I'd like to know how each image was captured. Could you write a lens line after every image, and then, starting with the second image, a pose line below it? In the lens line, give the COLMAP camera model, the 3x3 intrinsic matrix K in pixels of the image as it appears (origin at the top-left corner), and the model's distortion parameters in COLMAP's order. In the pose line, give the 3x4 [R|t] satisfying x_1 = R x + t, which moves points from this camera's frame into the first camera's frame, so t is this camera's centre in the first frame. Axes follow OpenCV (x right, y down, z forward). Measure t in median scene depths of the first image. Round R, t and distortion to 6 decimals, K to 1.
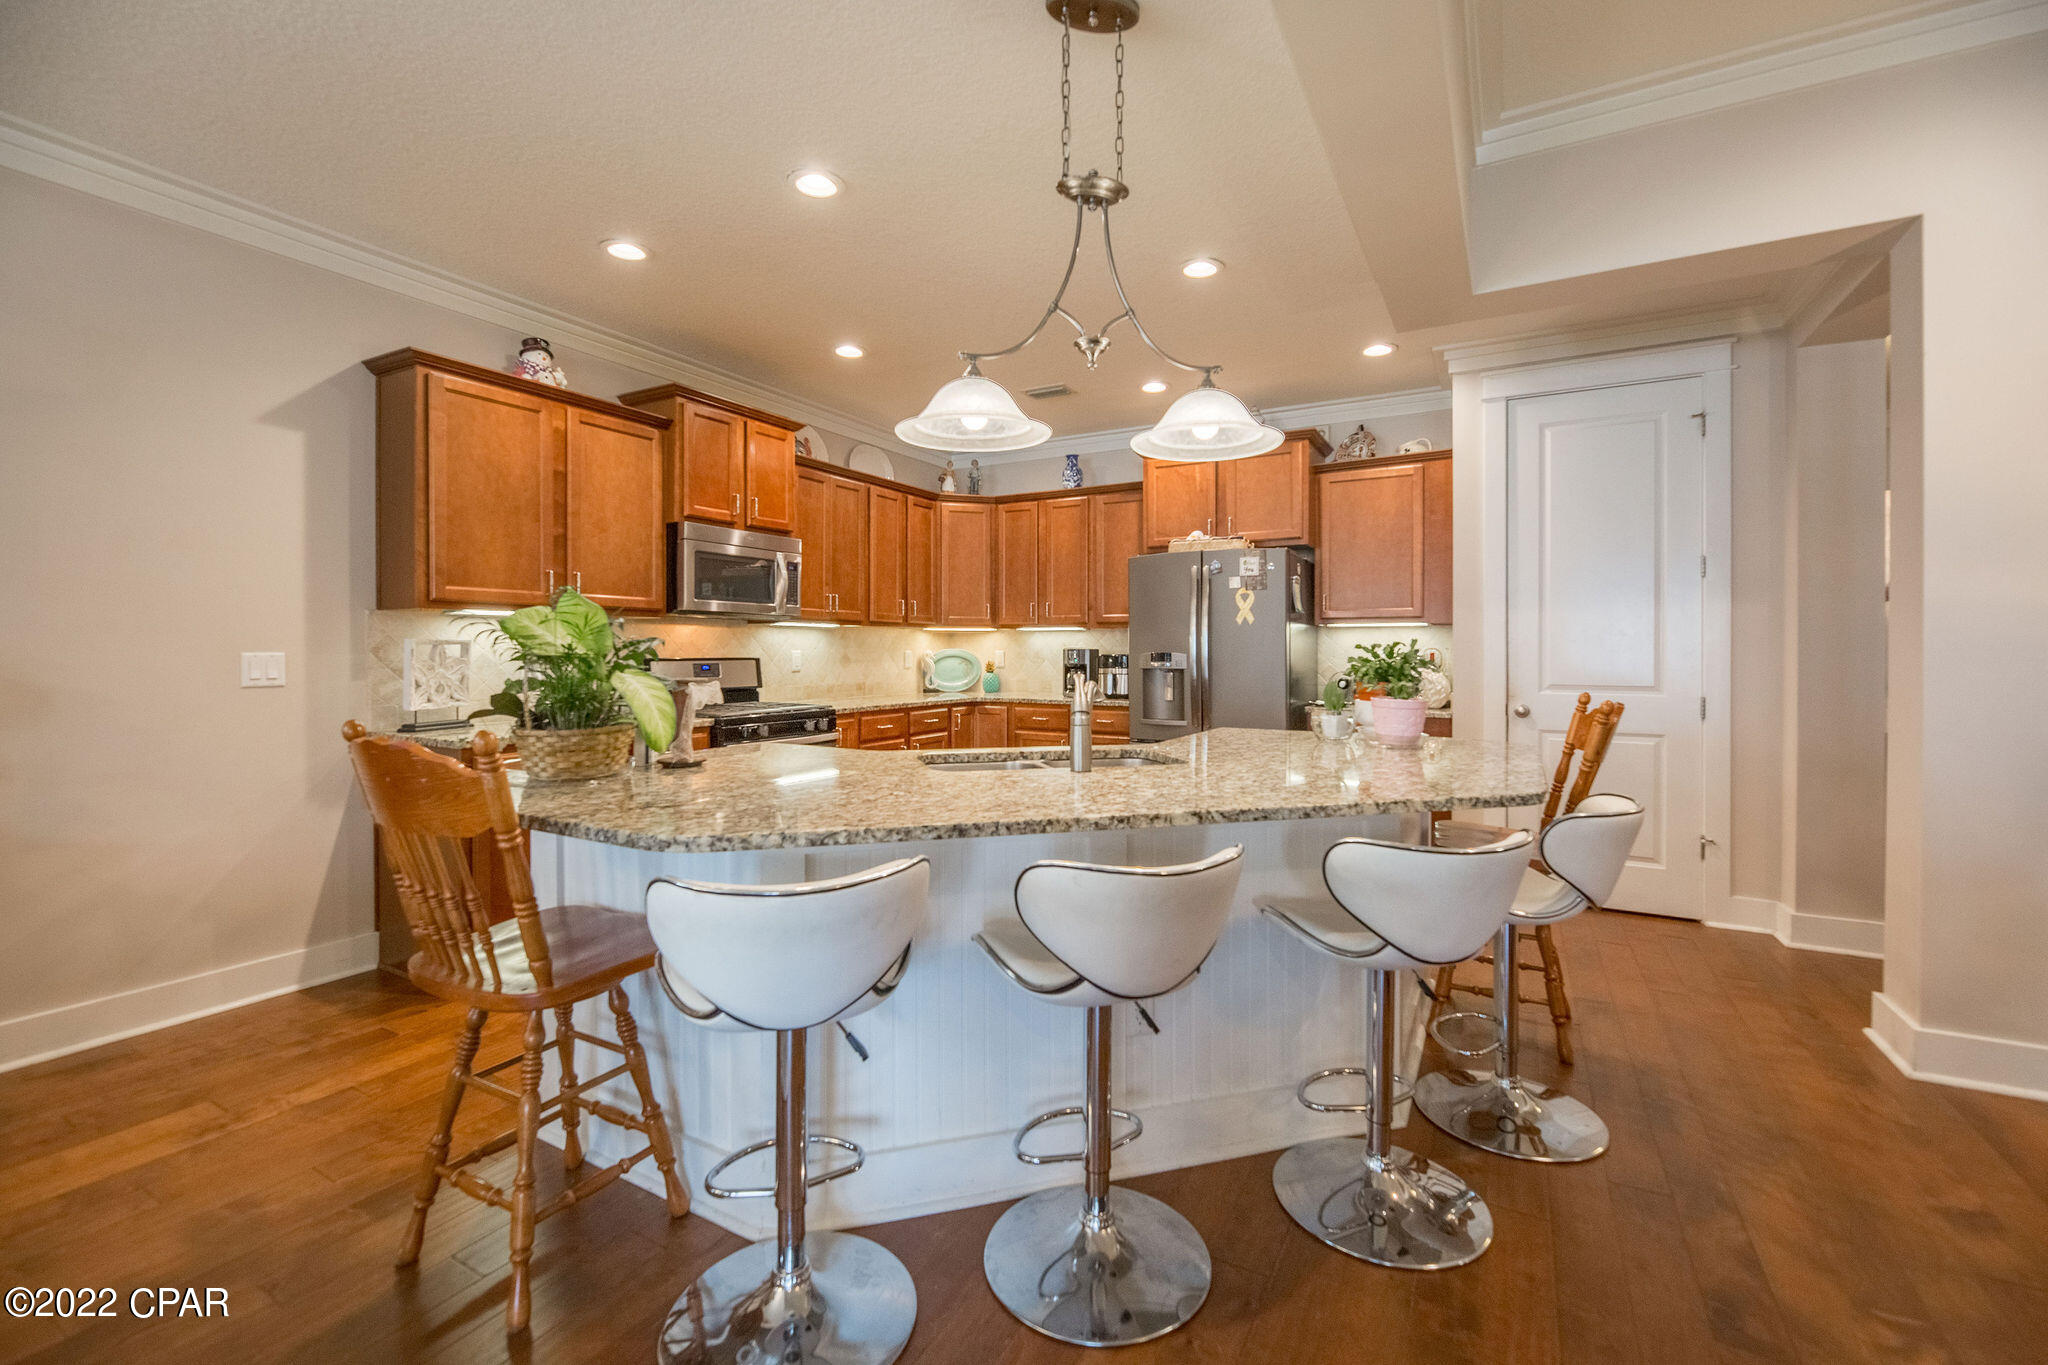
lens RADIAL K [[861.3, 0, 1036.5], [0, 861.3, 656.8], [0, 0, 1]] dist [0.000041, -0.000132]
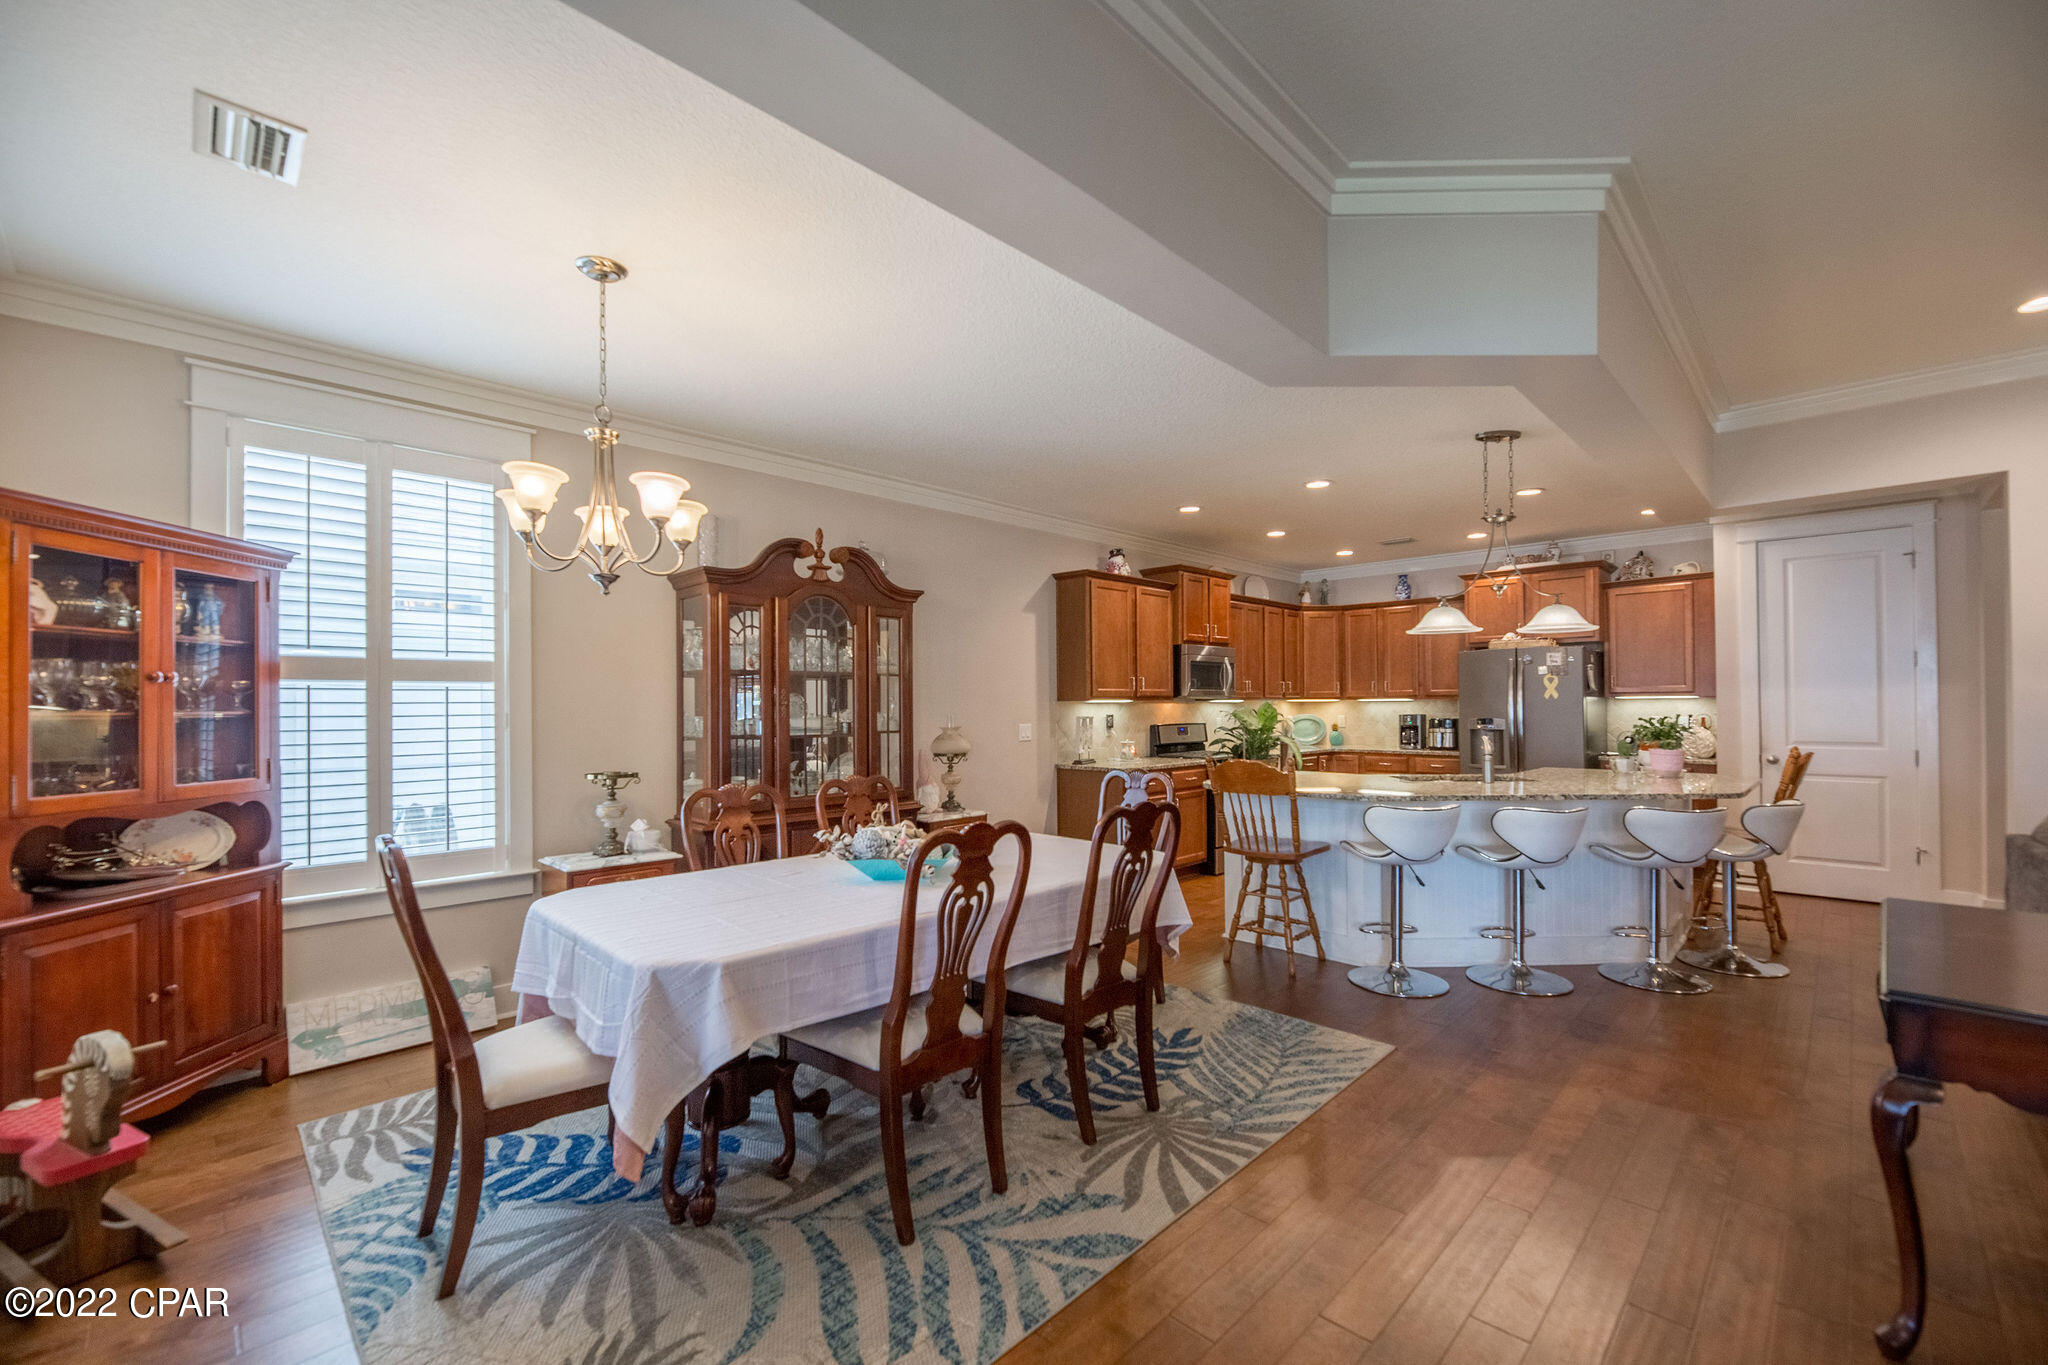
lens RADIAL K [[857.6, 0, 1029.3], [0, 857.6, 698.9], [0, 0, 1]] dist [-0.002474, -0.000394]
pose [[0.965266, -0.010121, -0.261071, -0.256729], [0.006779, 0.999883, -0.013696, -0.026754], [0.261179, 0.011451, 0.965222, -0.696505]]
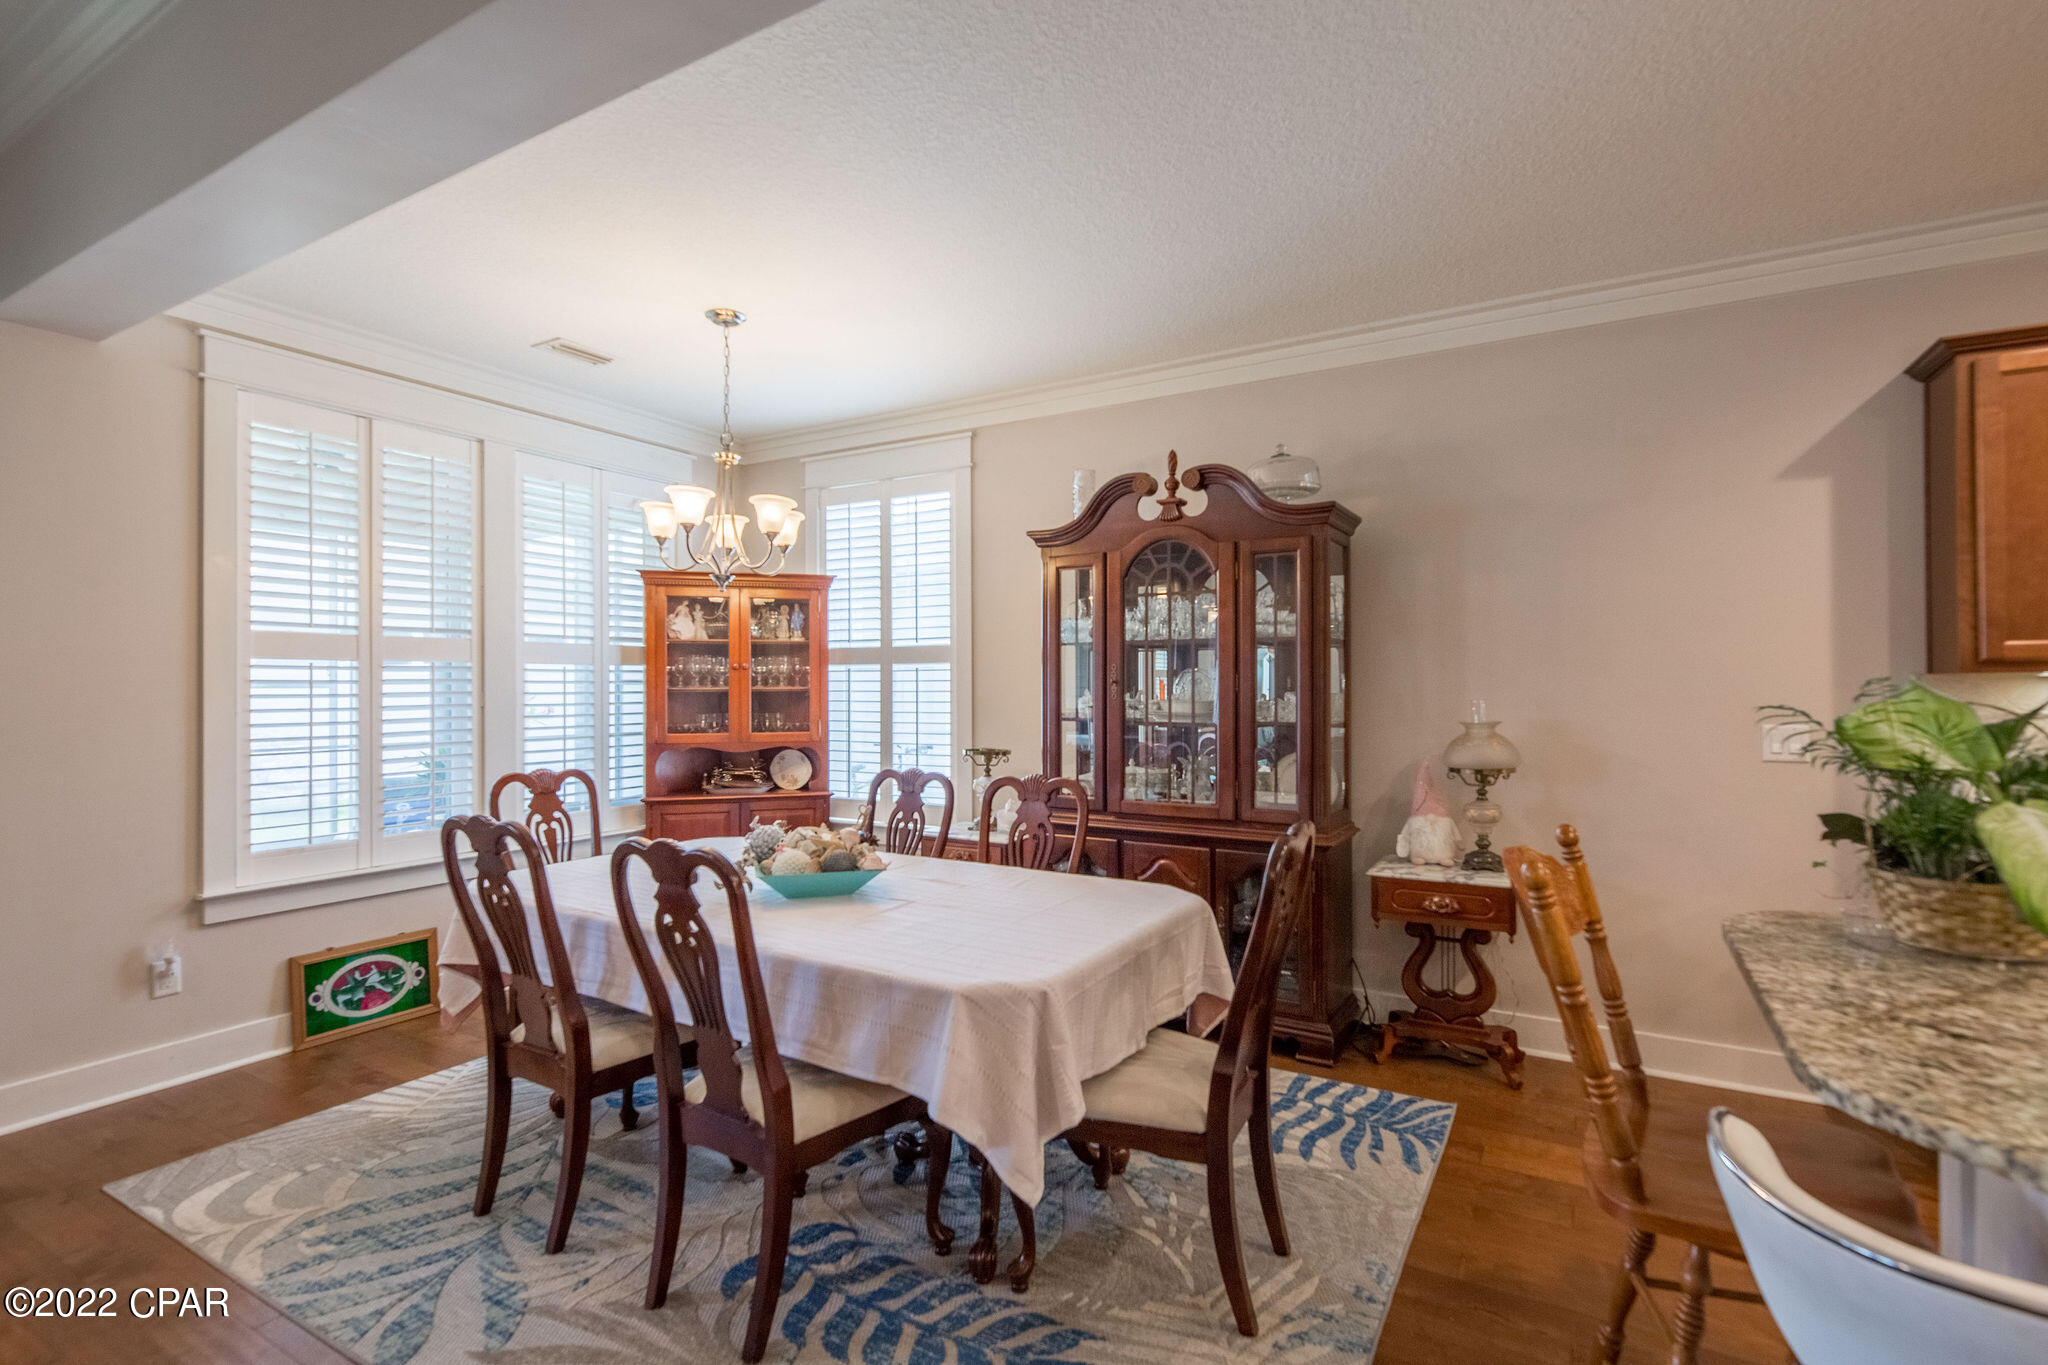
lens RADIAL K [[960.6, 0, 1017.8], [0, 960.6, 679.1], [0, 0, 1]] dist [0.003001, -0.000604]
pose [[-0.030556, -0.005508, -0.999518, 0.124682], [-0.001288, 0.999984, -0.005471, -0.034582], [0.999532, 0.001120, -0.030563, 0.144805]]
